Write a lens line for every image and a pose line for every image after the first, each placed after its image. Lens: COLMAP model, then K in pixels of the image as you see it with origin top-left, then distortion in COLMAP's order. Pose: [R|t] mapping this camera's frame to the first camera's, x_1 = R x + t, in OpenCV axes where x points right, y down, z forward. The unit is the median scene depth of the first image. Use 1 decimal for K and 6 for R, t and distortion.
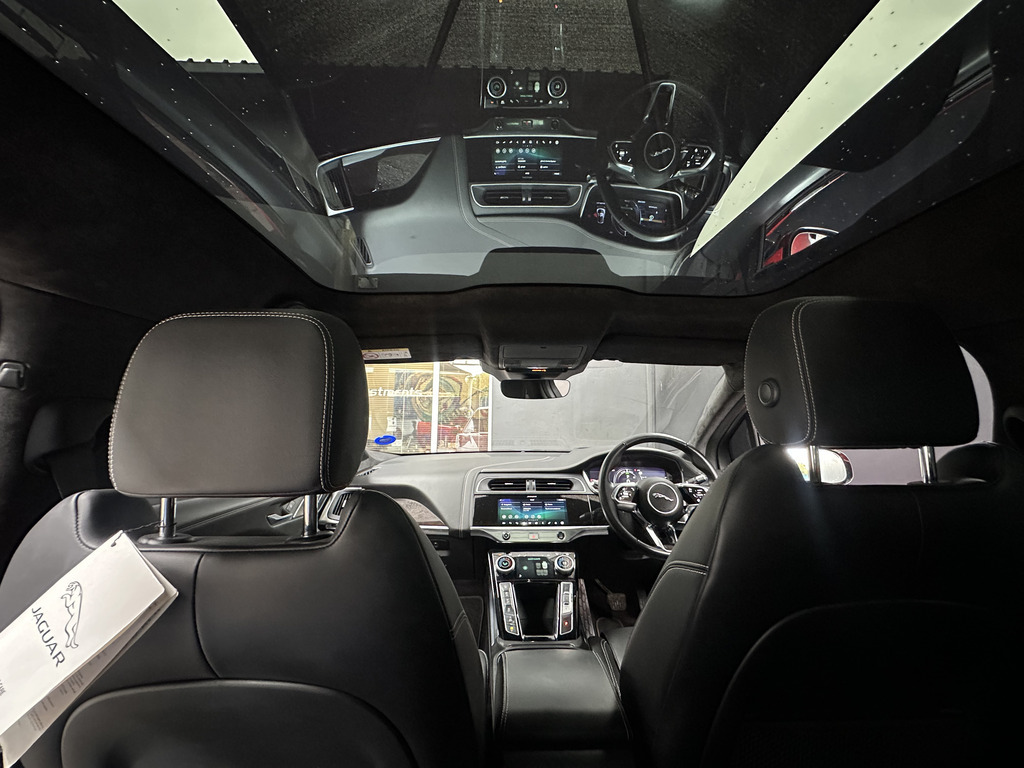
lens RADIAL K [[412.7, 0, 508.9], [0, 412.7, 378.8], [0, 0, 1]] dist [-0.001433, -0.000168]
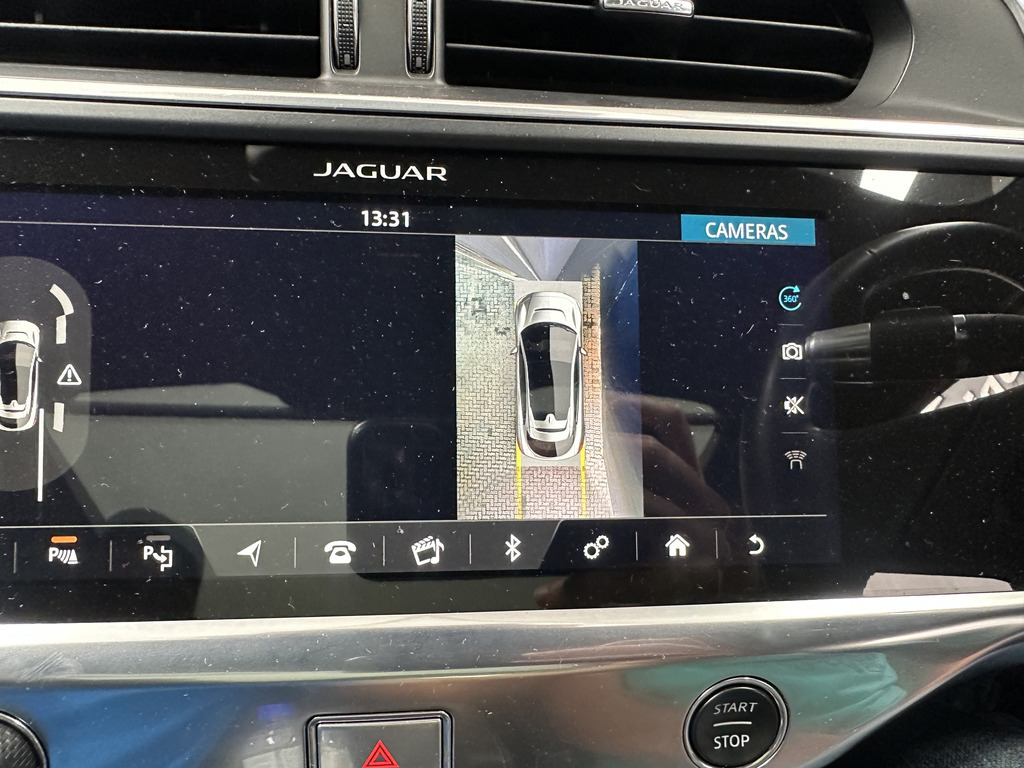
lens RADIAL K [[769.6, 0, 491.7], [0, 769.6, 429.5], [0, 0, 1]] dist [-0.036879, -0.002926]
pose [[0.993382, 0.005814, 0.114708, 0.062093], [-0.078329, 0.764719, 0.639586, 0.244231], [-0.084001, -0.644338, 0.760113, 0.910527]]
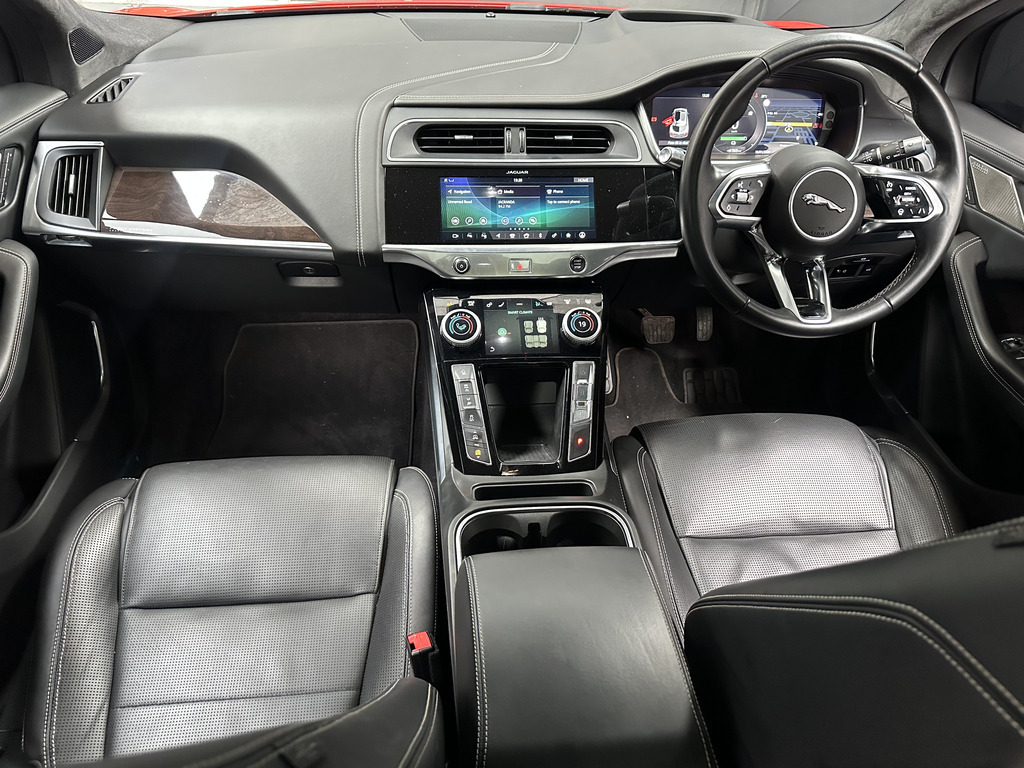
lens RADIAL K [[735.0, 0, 507.4], [0, 735.0, 411.0], [0, 0, 1]] dist [0.022371, -0.047391]
pose [[0.996720, -0.023398, 0.077470, -0.022079], [-0.036717, 0.722344, 0.690558, -0.070636], [-0.072118, -0.691137, 0.719116, 0.284512]]
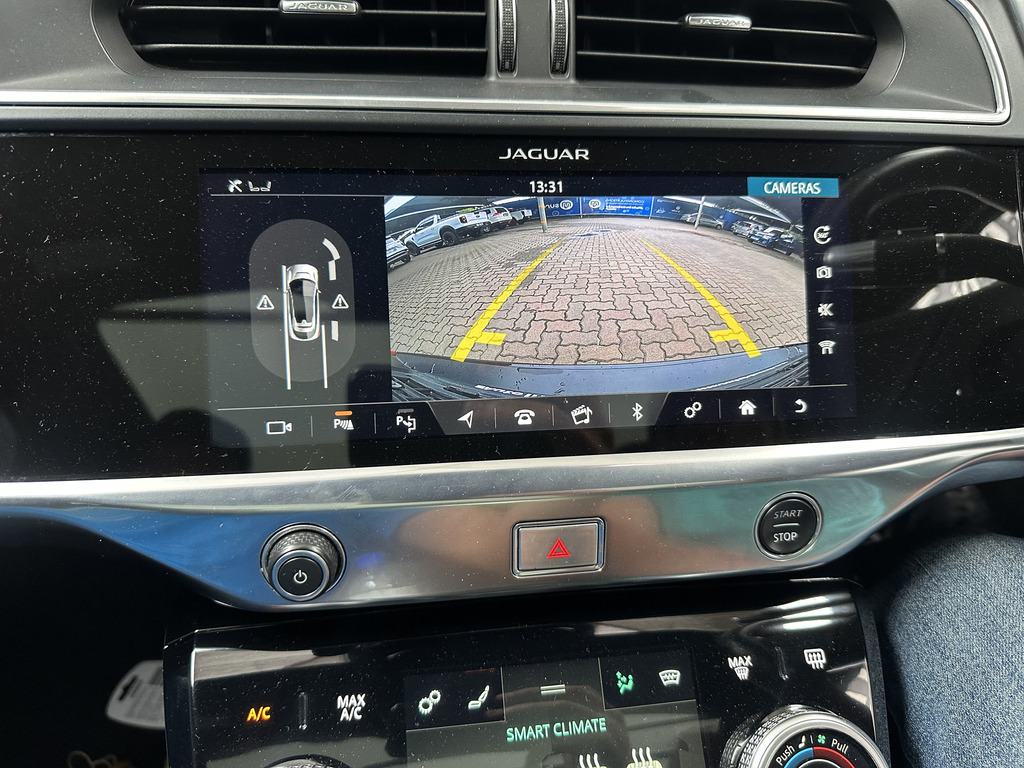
lens RADIAL K [[735.0, 0, 510.5], [0, 735.0, 384.9], [0, 0, 1]] dist [0.022371, -0.047391]
pose [[0.989245, -0.028382, 0.143489, 0.019475], [-0.079498, 0.719128, 0.690315, 0.210023], [-0.122780, -0.694298, 0.709137, 0.870709]]
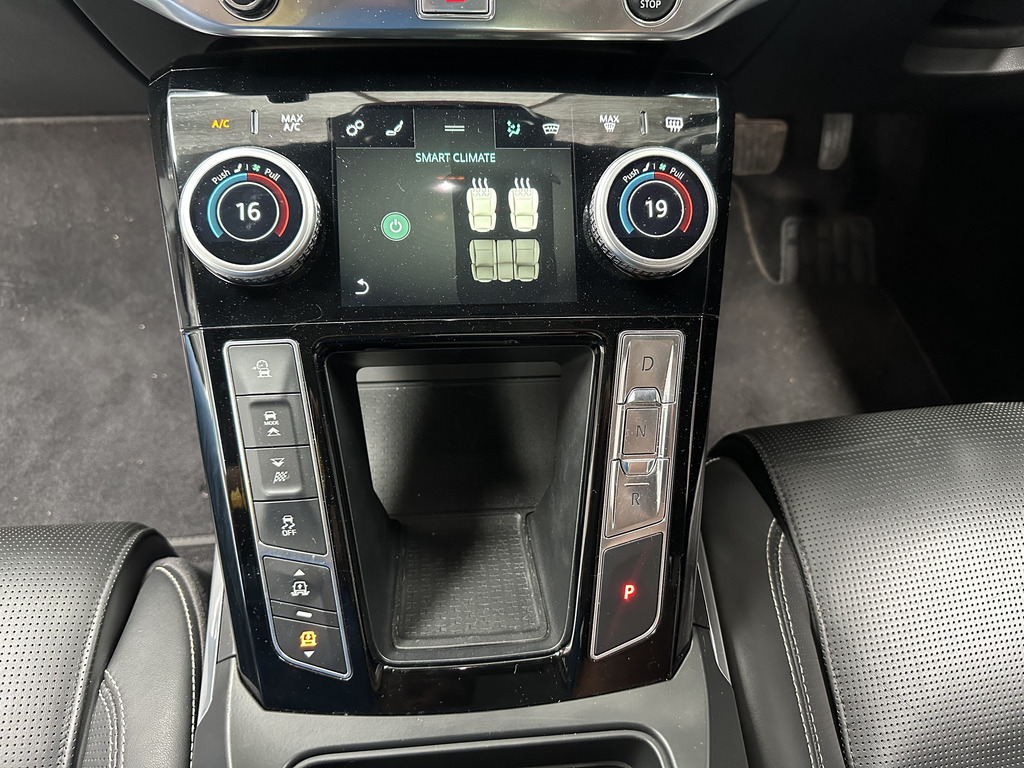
lens RADIAL K [[735.0, 0, 512.6], [0, 735.0, 385.6], [0, 0, 1]] dist [0.022371, -0.047391]
pose [[0.995125, -0.026032, 0.095124, 0.050819], [-0.068900, 0.506599, 0.859425, 0.232377], [-0.070562, -0.861789, 0.502335, 0.748180]]
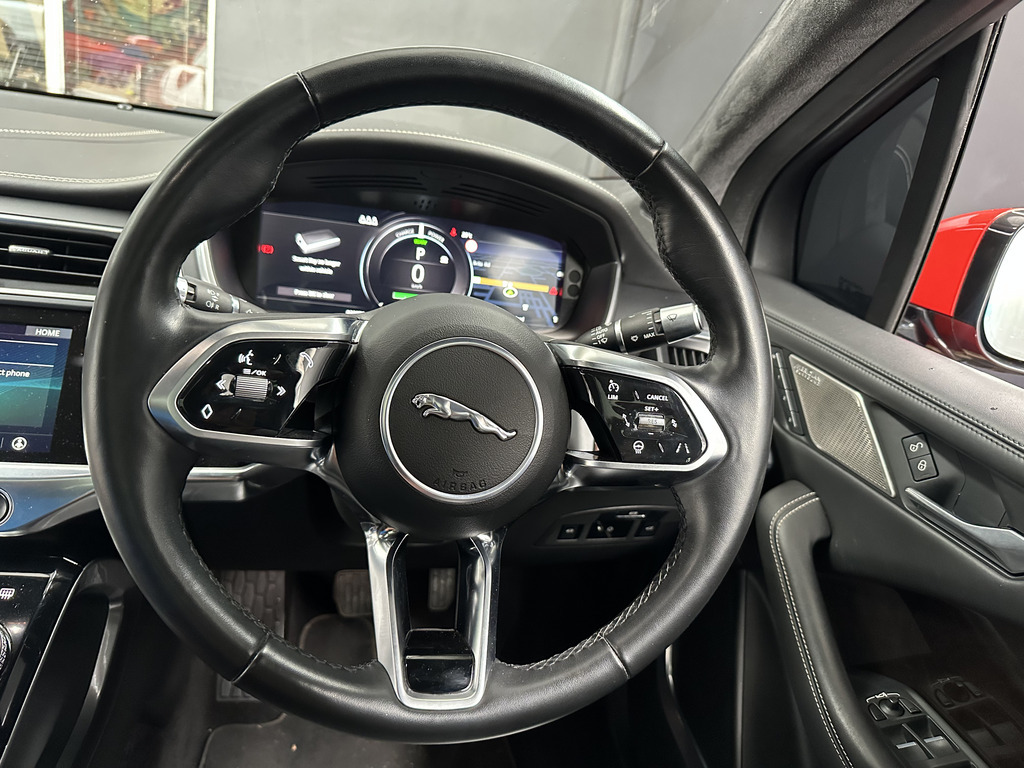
lens RADIAL K [[735.0, 0, 523.1], [0, 735.0, 393.9], [0, 0, 1]] dist [0.022371, -0.047391]
pose [[0.967719, 0.074906, 0.240645, 0.287115], [-0.179542, 0.874977, 0.449644, 0.112393], [-0.176878, -0.478335, 0.860180, 0.645601]]
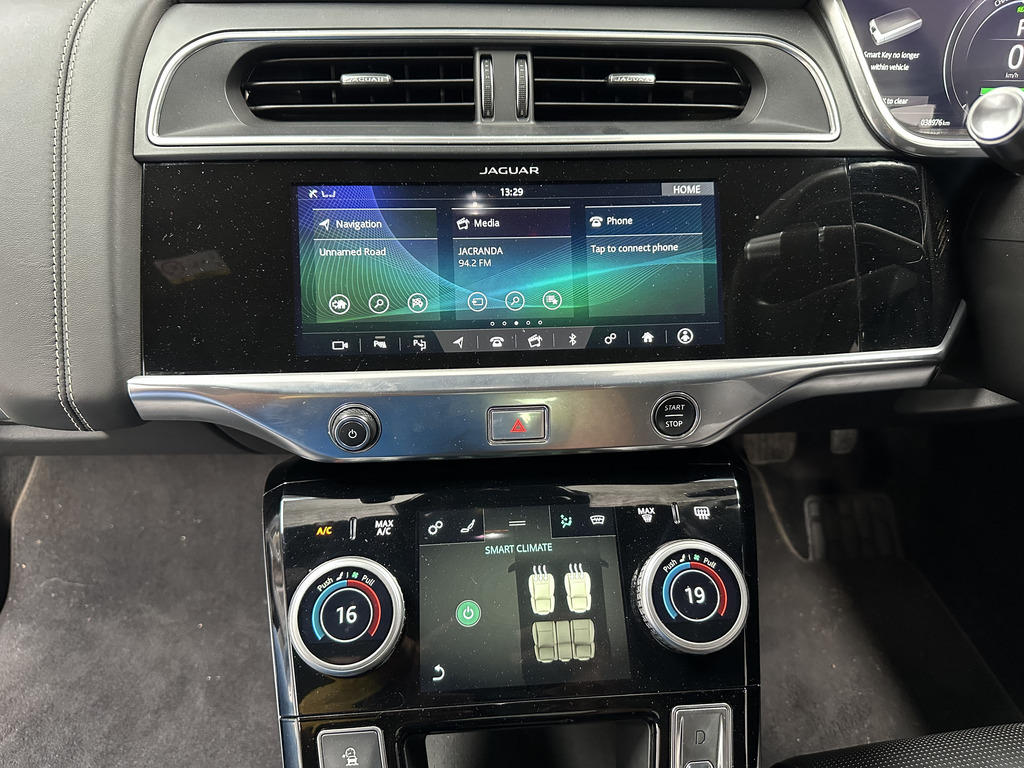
lens RADIAL K [[735.0, 0, 512.4], [0, 735.0, 389.1], [0, 0, 1]] dist [0.022371, -0.047391]
pose [[0.997190, -0.026259, 0.070156, 0.035765], [-0.028254, 0.735531, 0.676902, 0.162318], [-0.069376, -0.676982, 0.732722, 0.770134]]
